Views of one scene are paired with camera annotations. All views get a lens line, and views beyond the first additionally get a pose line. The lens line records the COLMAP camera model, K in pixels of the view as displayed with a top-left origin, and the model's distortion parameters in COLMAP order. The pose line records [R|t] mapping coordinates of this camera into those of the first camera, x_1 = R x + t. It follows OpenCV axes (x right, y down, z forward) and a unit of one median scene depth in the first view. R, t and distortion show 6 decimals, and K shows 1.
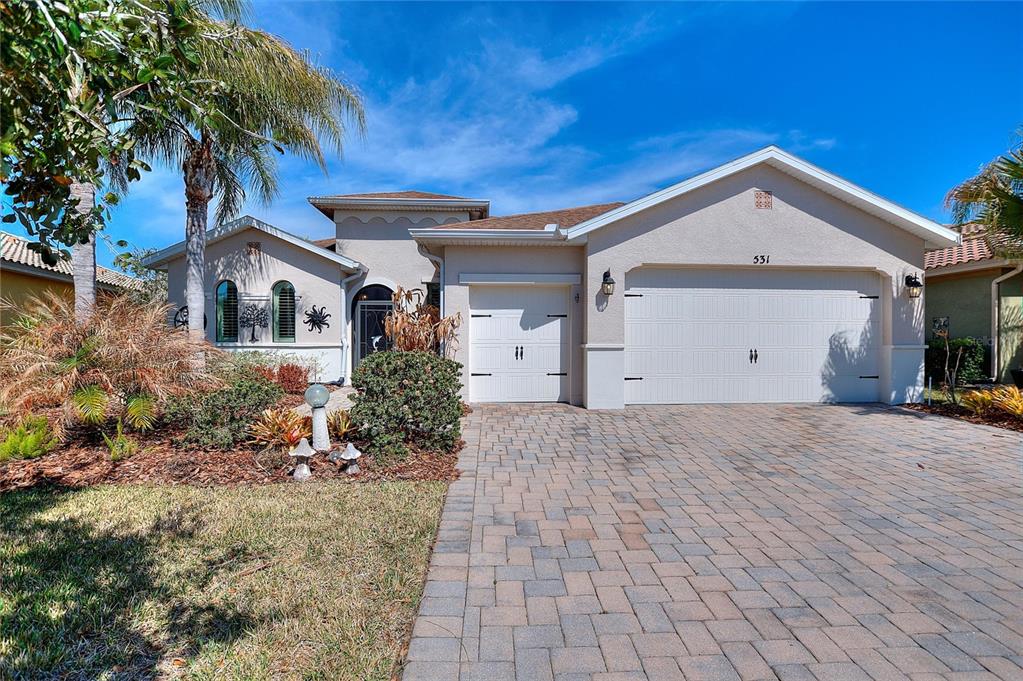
lens RADIAL K [[466.1, 0, 515.3], [0, 466.1, 345.3], [0, 0, 1]] dist [-0.041751, 0.009412]
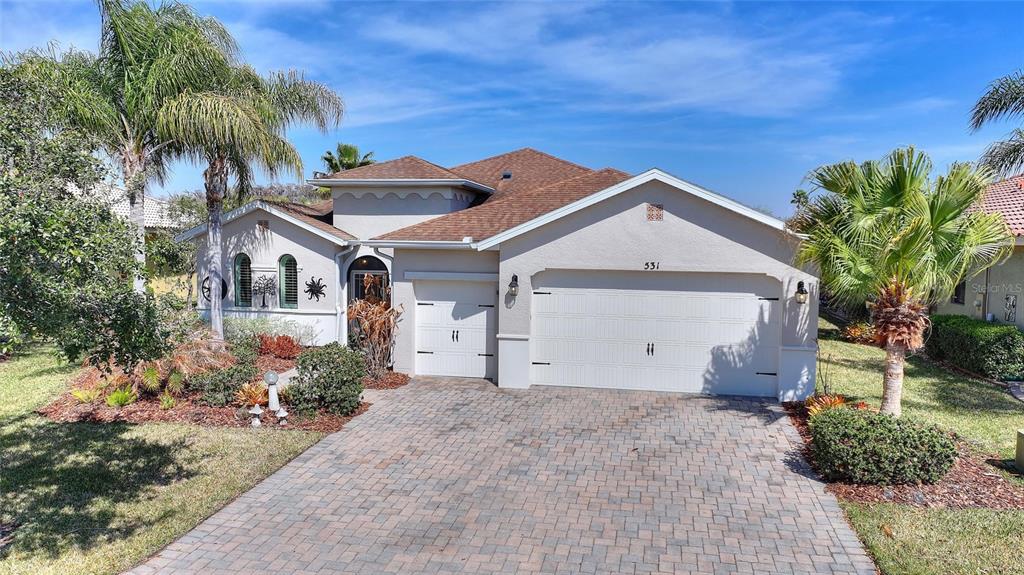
lens RADIAL K [[717.4, 0, 526.5], [0, 717.4, 285.7], [0, 0, 1]] dist [0.005619, 0.003215]
pose [[0.972486, 0.028062, -0.231266, 0.643914], [-0.015187, 0.998244, 0.057263, -0.233524], [0.232467, -0.052175, 0.971204, -0.781264]]
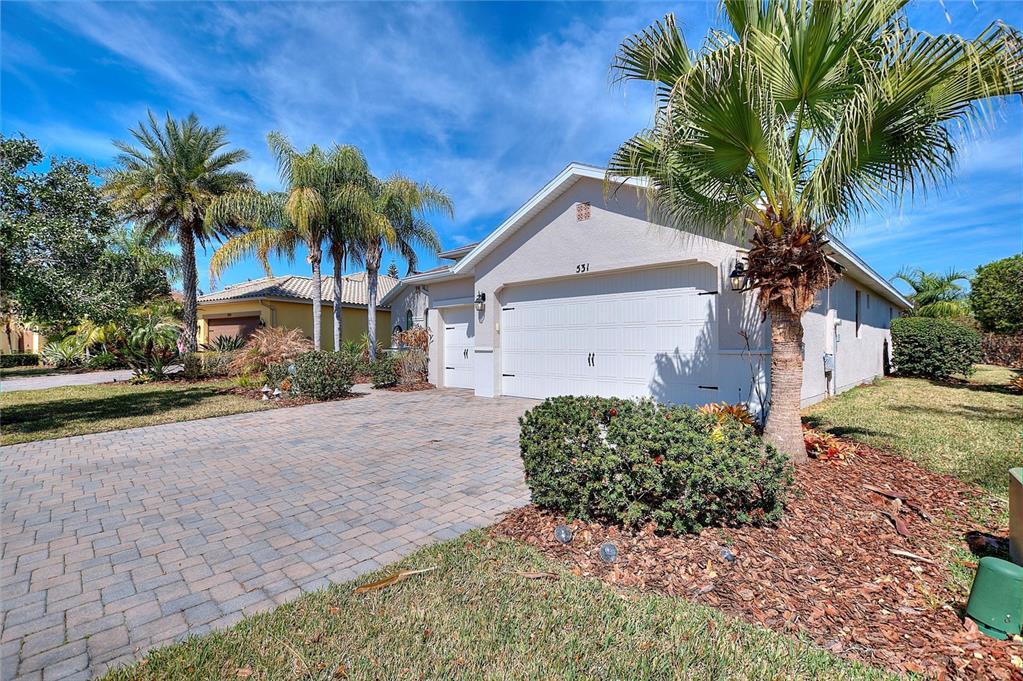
lens RADIAL K [[466.1, 0, 515.3], [0, 466.1, 345.3], [0, 0, 1]] dist [-0.041751, 0.009412]
pose [[0.677799, -0.000241, -0.735247, 1.218221], [-0.006049, 0.999964, -0.005904, -0.001145], [0.735222, 0.008450, 0.677774, 0.159824]]
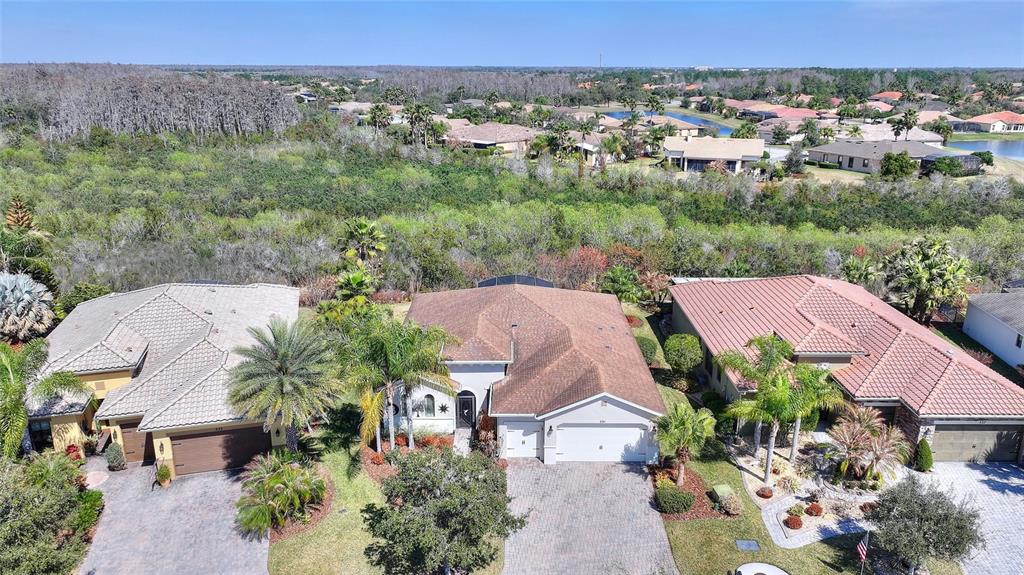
lens RADIAL K [[717.4, 0, 526.5], [0, 717.4, 285.7], [0, 0, 1]] dist [0.005619, 0.003215]
pose [[0.999182, 0.018073, -0.036188, 0.187561], [-0.007114, 0.959210, 0.282604, -2.385182], [0.039819, -0.282115, 0.958554, -3.317459]]
